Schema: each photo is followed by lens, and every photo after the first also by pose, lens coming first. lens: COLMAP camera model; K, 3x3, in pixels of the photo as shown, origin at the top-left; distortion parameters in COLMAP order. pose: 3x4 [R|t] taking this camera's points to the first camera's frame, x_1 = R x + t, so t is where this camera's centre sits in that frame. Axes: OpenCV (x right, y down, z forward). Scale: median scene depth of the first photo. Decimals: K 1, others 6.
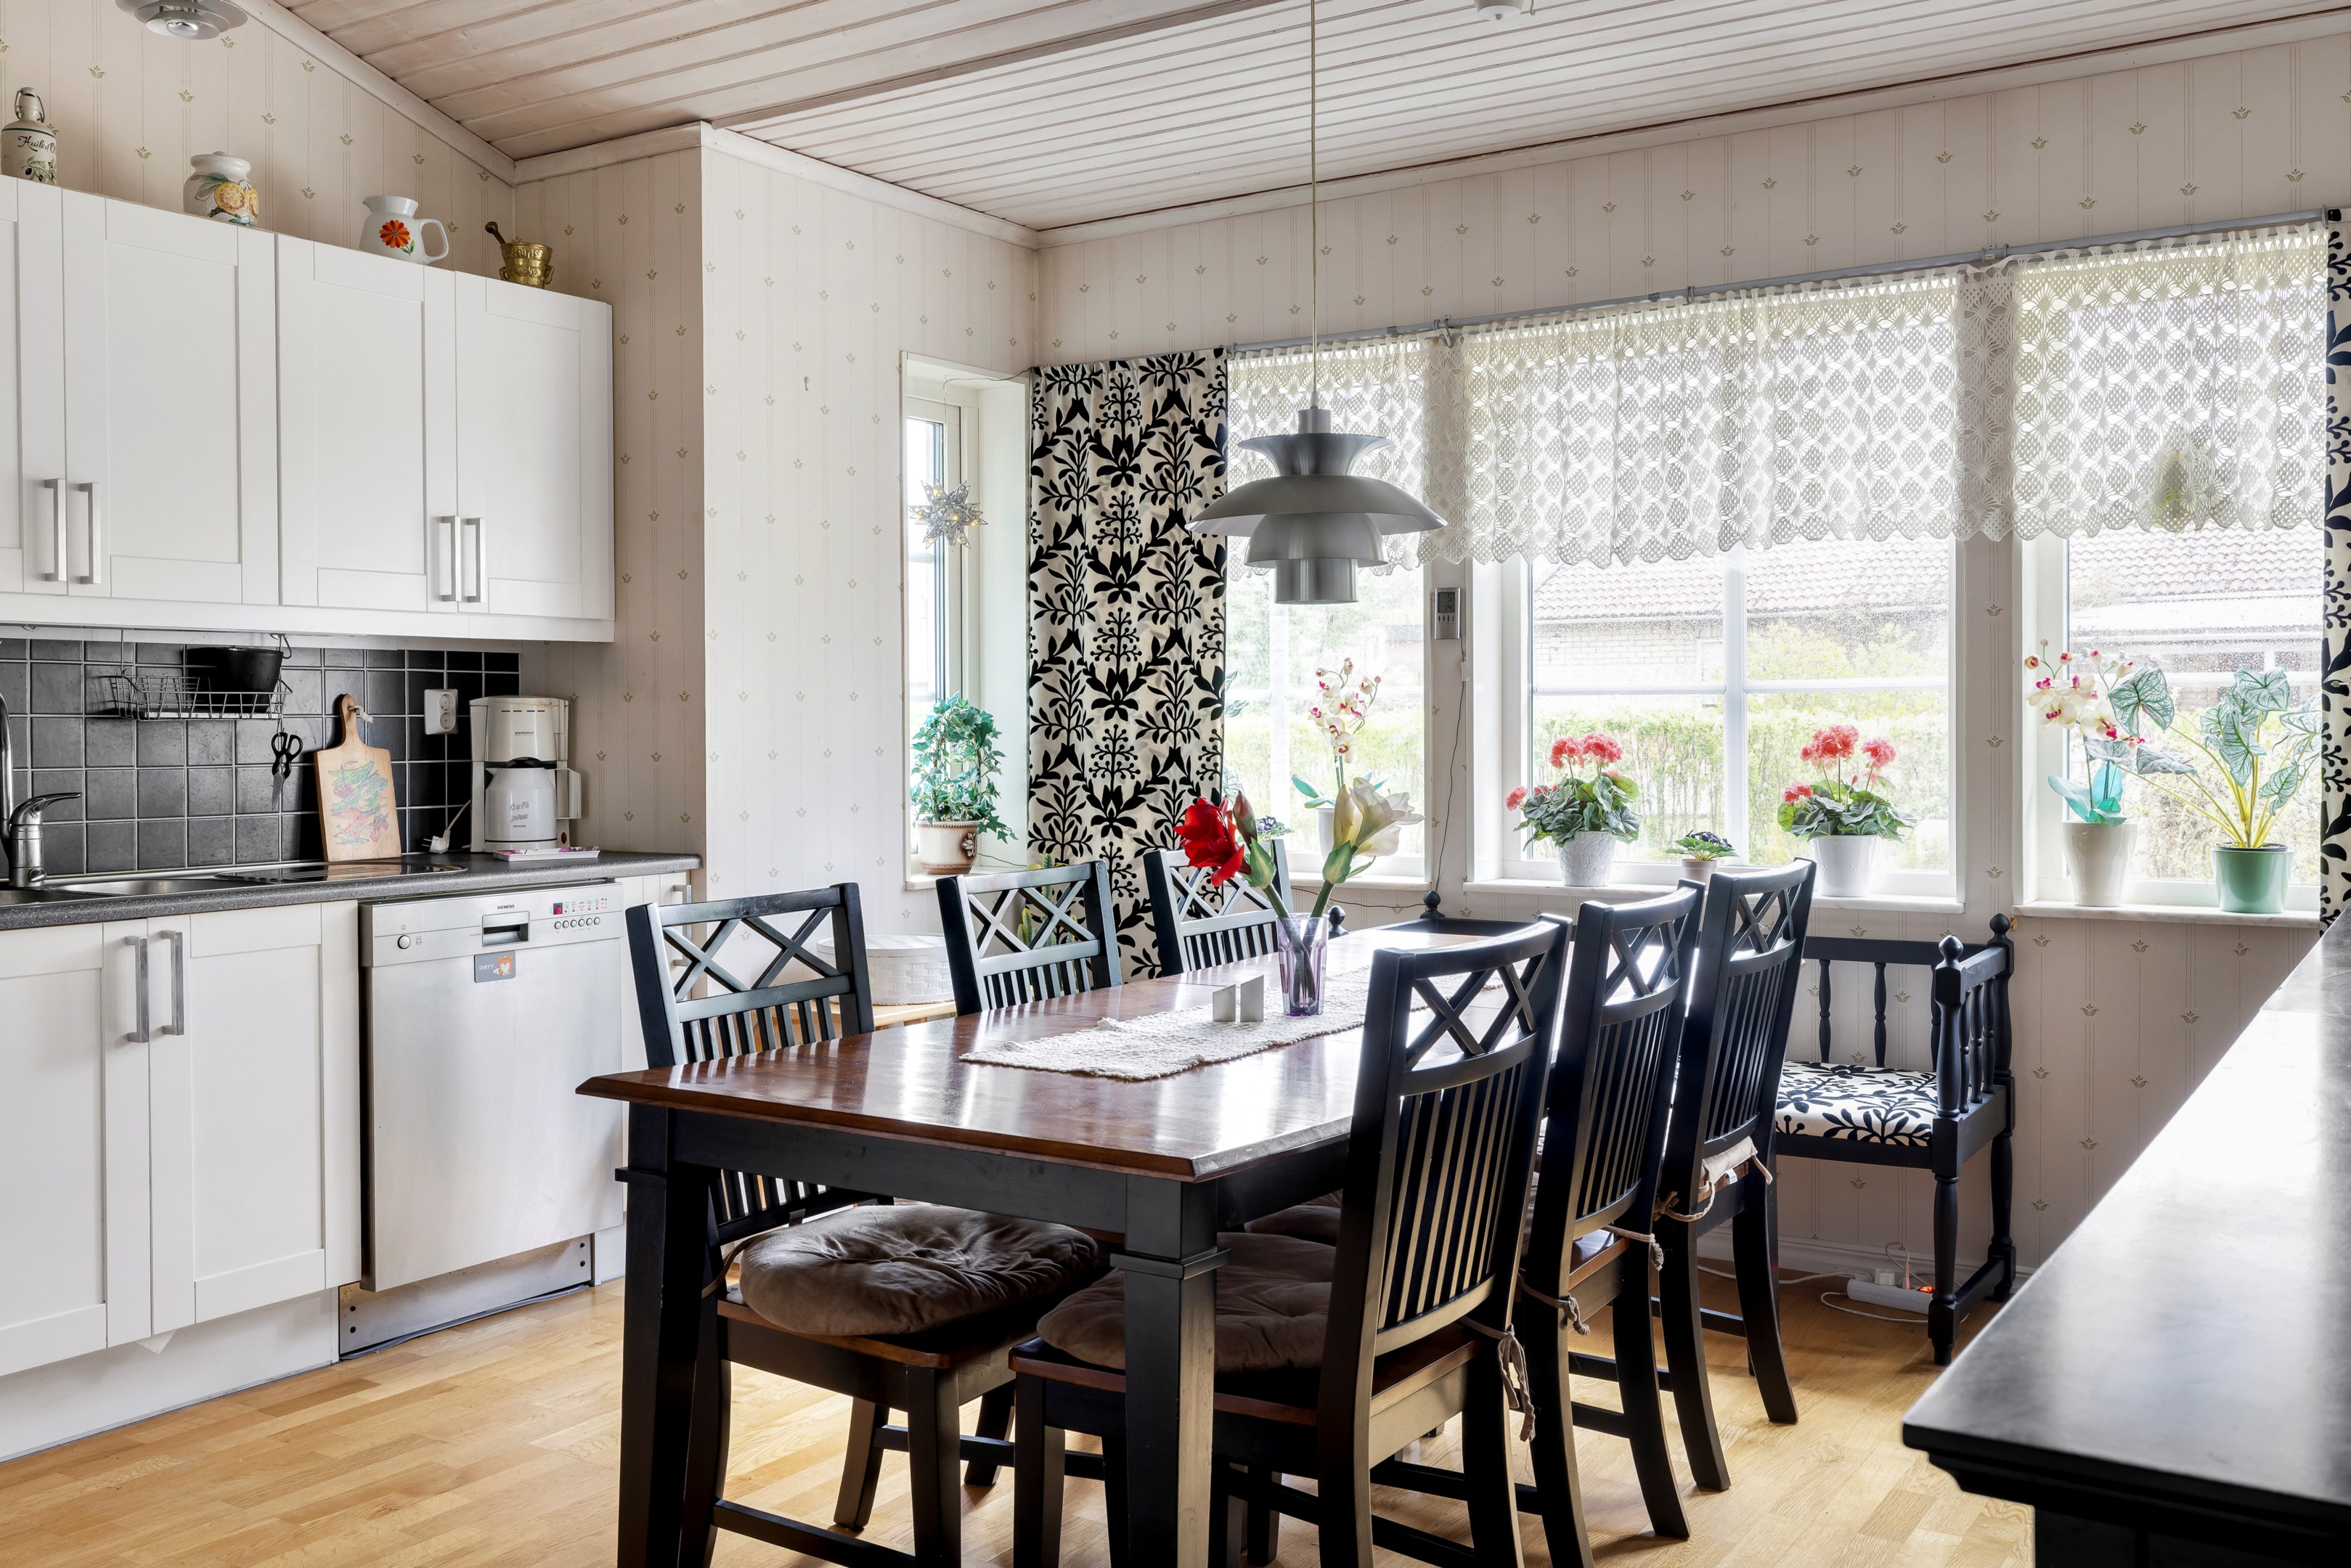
lens RADIAL K [[2056.6, 0, 1195.4], [0, 2056.6, 739.4], [0, 0, 1]] dist [0.025515, -0.027707]
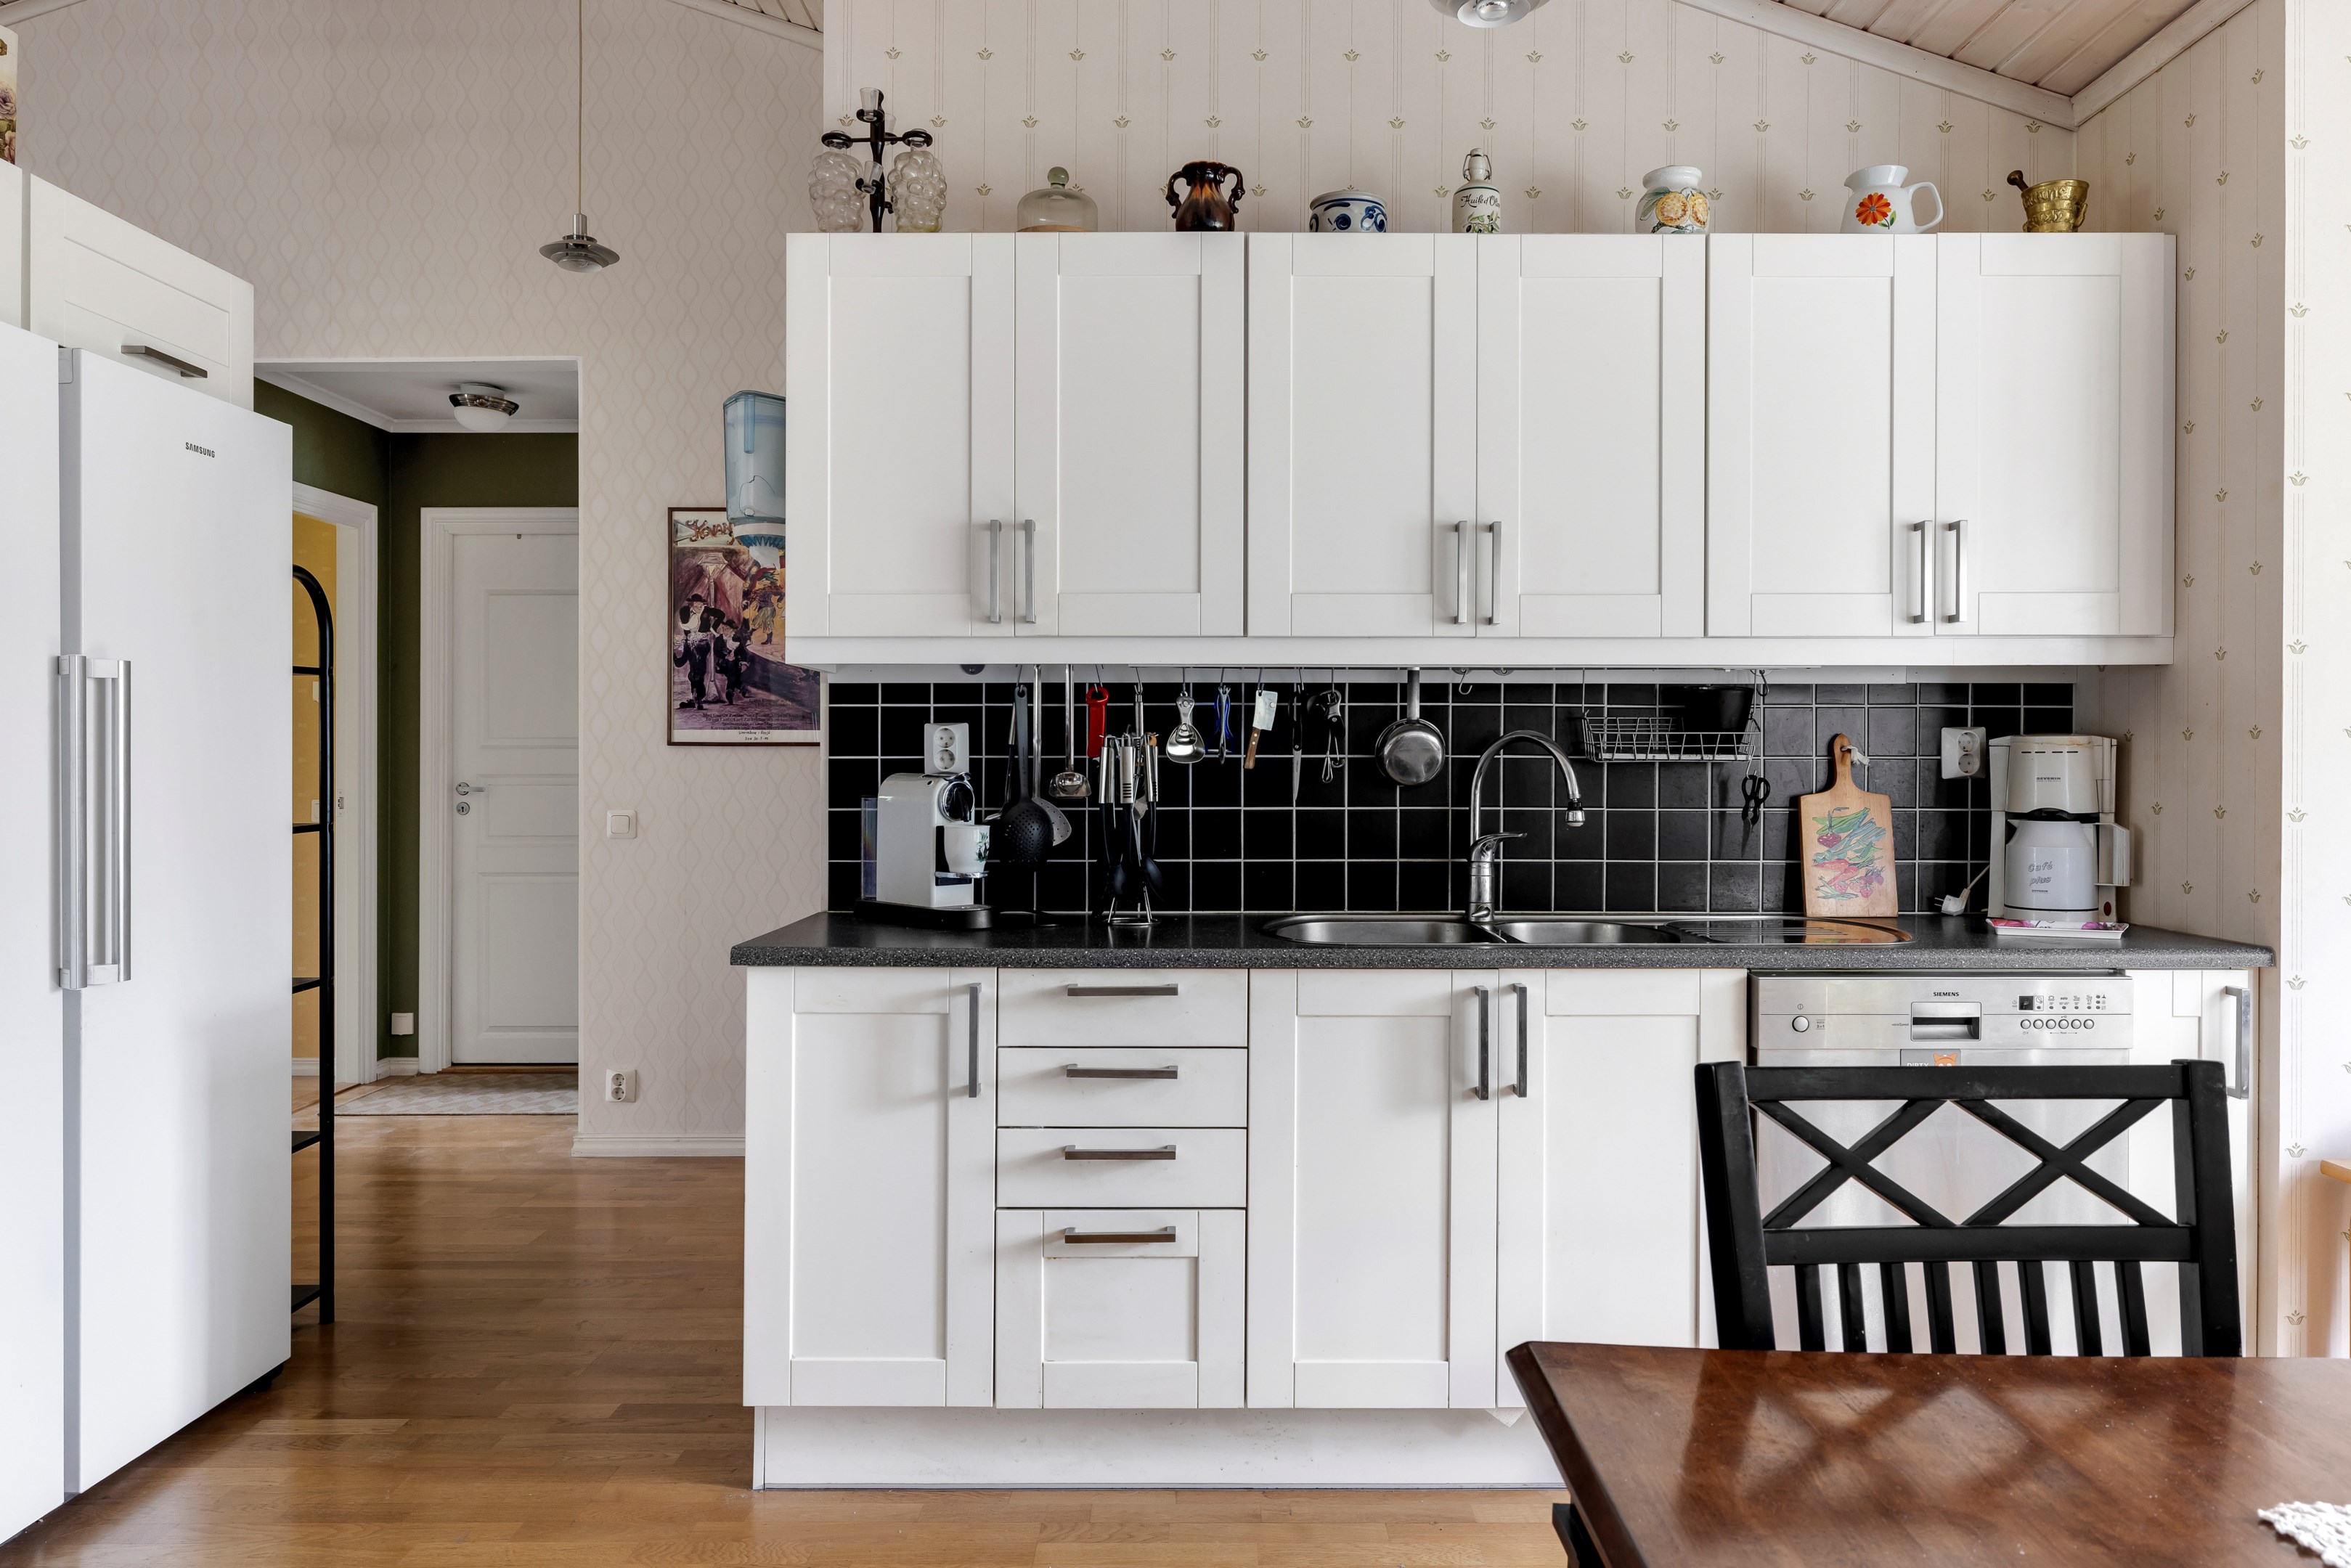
lens RADIAL K [[1646.3, 0, 1157.7], [0, 1646.3, 766.5], [0, 0, 1]] dist [0.001895, -0.001805]
pose [[0.546088, 0.006997, -0.837699, 0.034692], [-0.011499, 0.999934, 0.000857, -0.004738], [0.837649, 0.009164, 0.546132, 0.365326]]
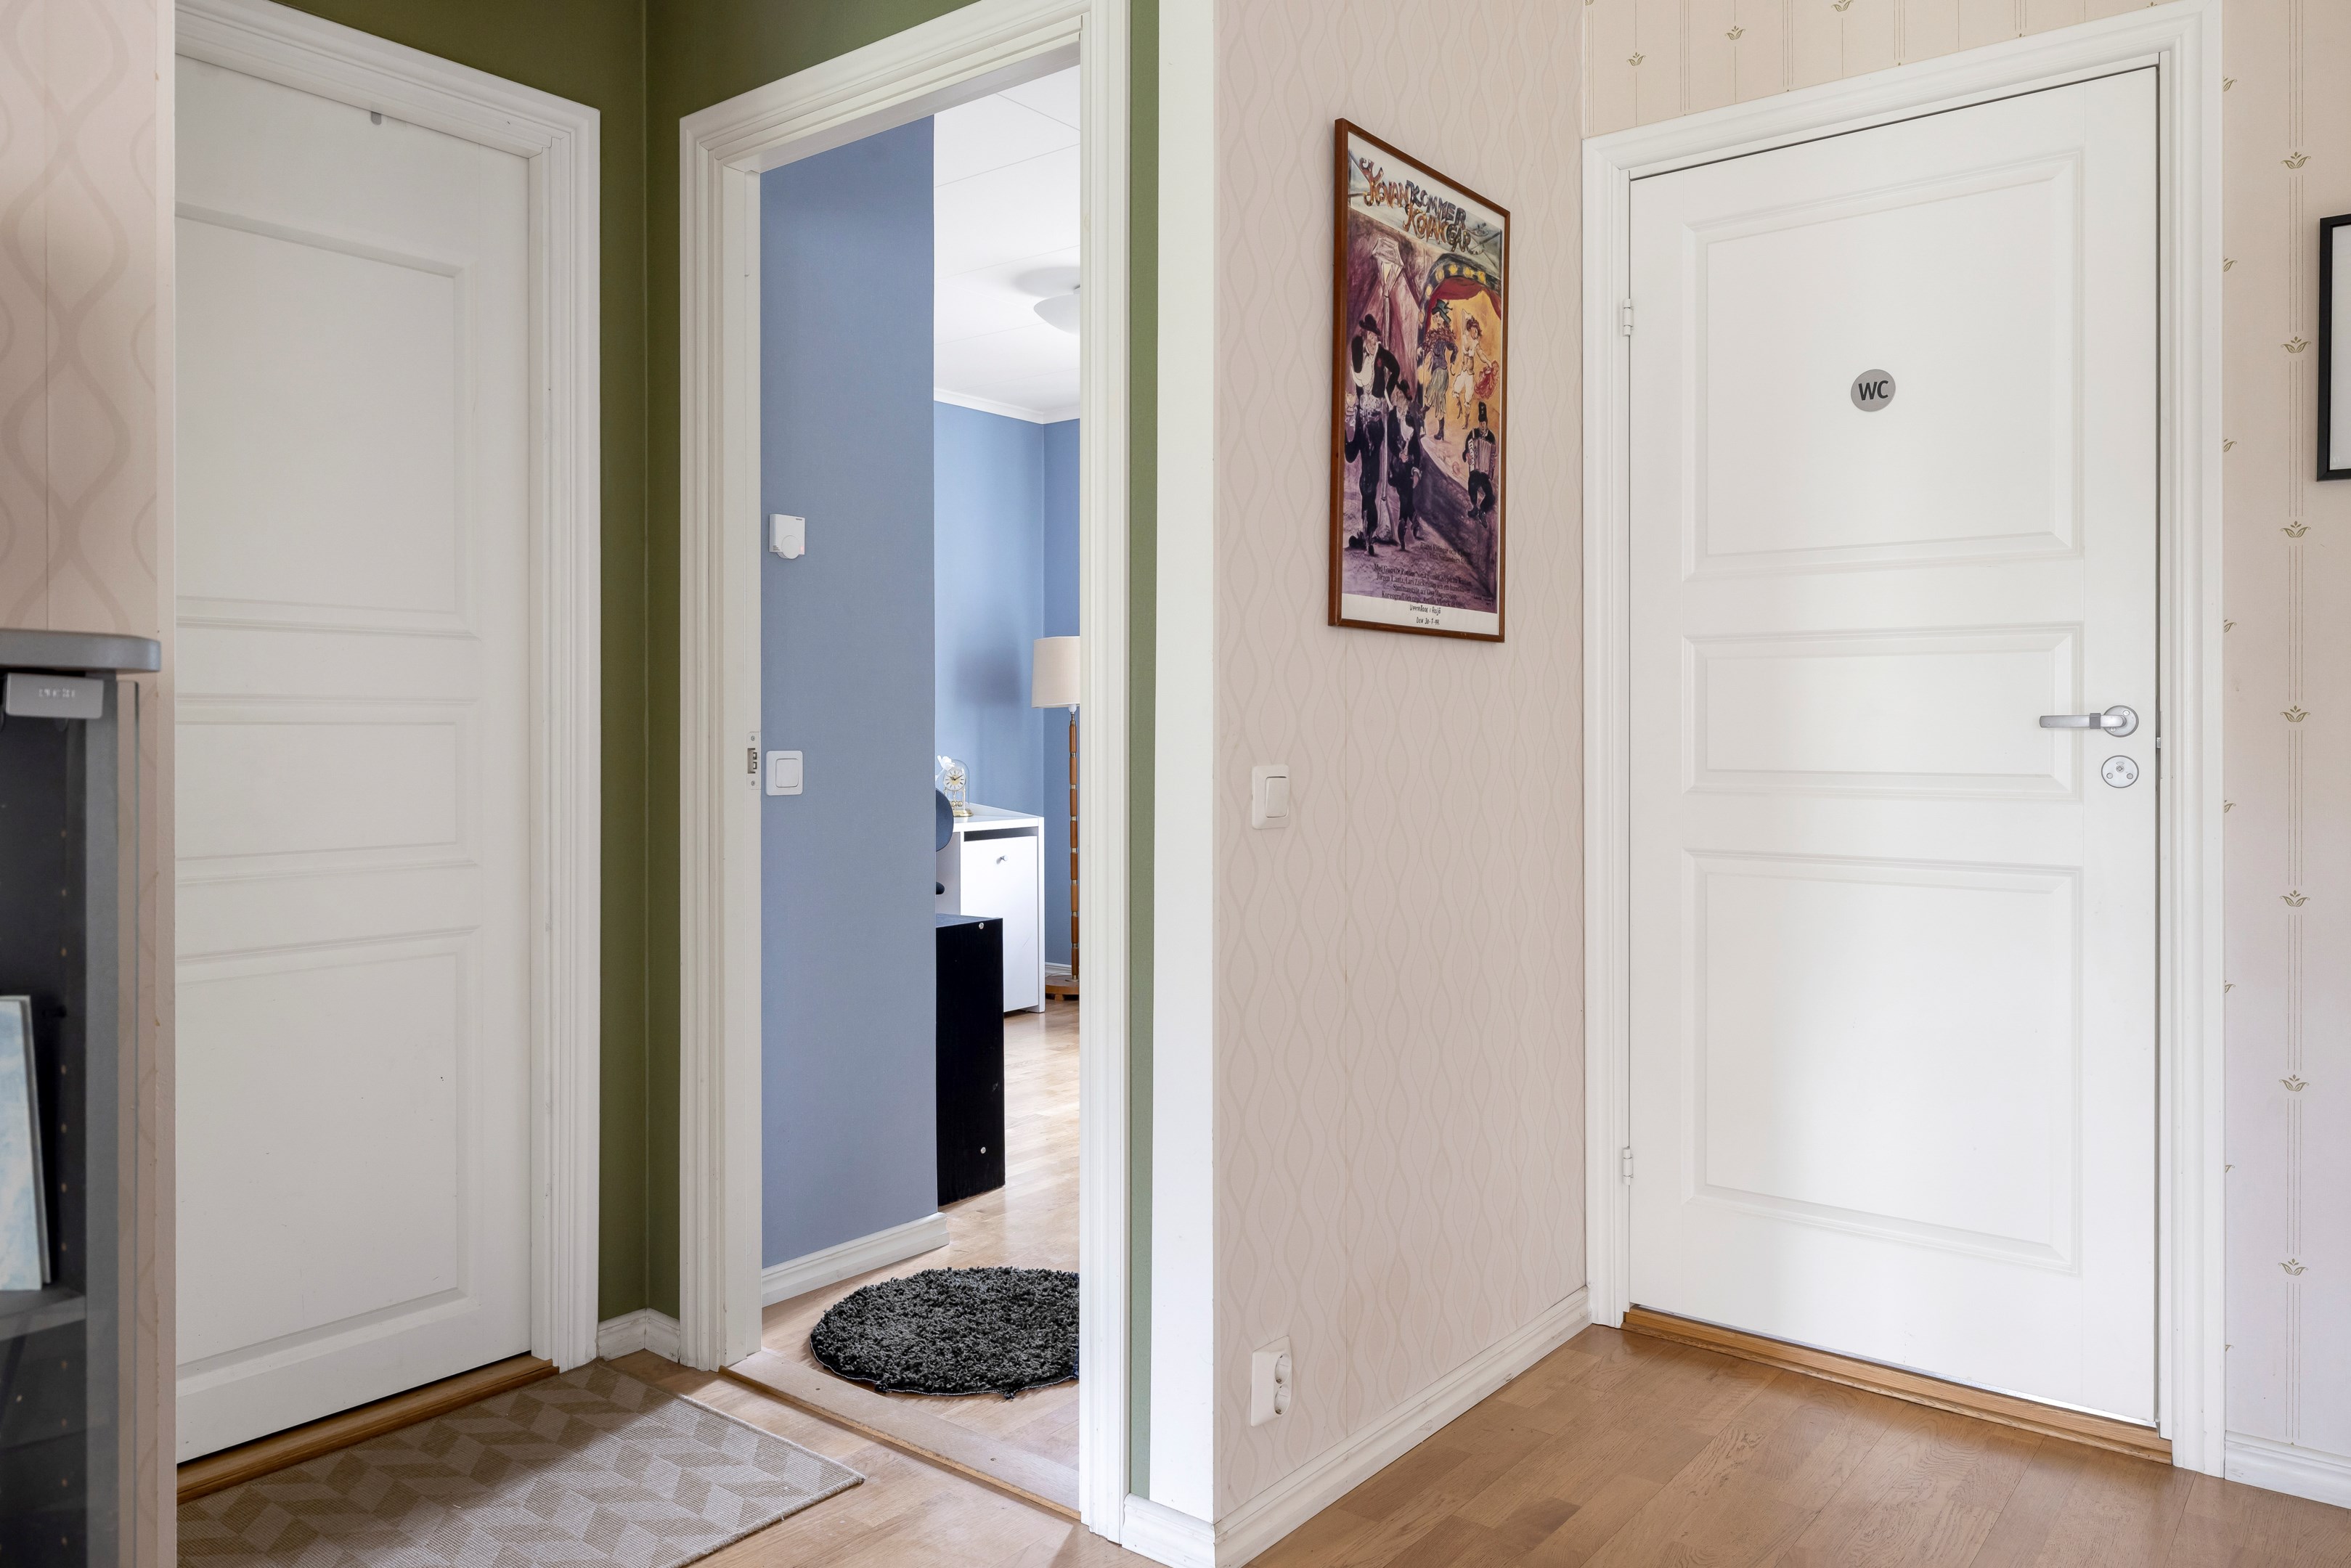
lens RADIAL K [[1606.1, 0, 1176.2], [0, 1606.1, 738.8], [0, 0, 1]] dist [-0.002625, 0.001745]
pose [[0.996496, 0.005517, -0.083461, -1.190223], [-0.005925, 0.999972, -0.004646, 0.027206], [0.083433, 0.005124, 0.996500, 0.166228]]
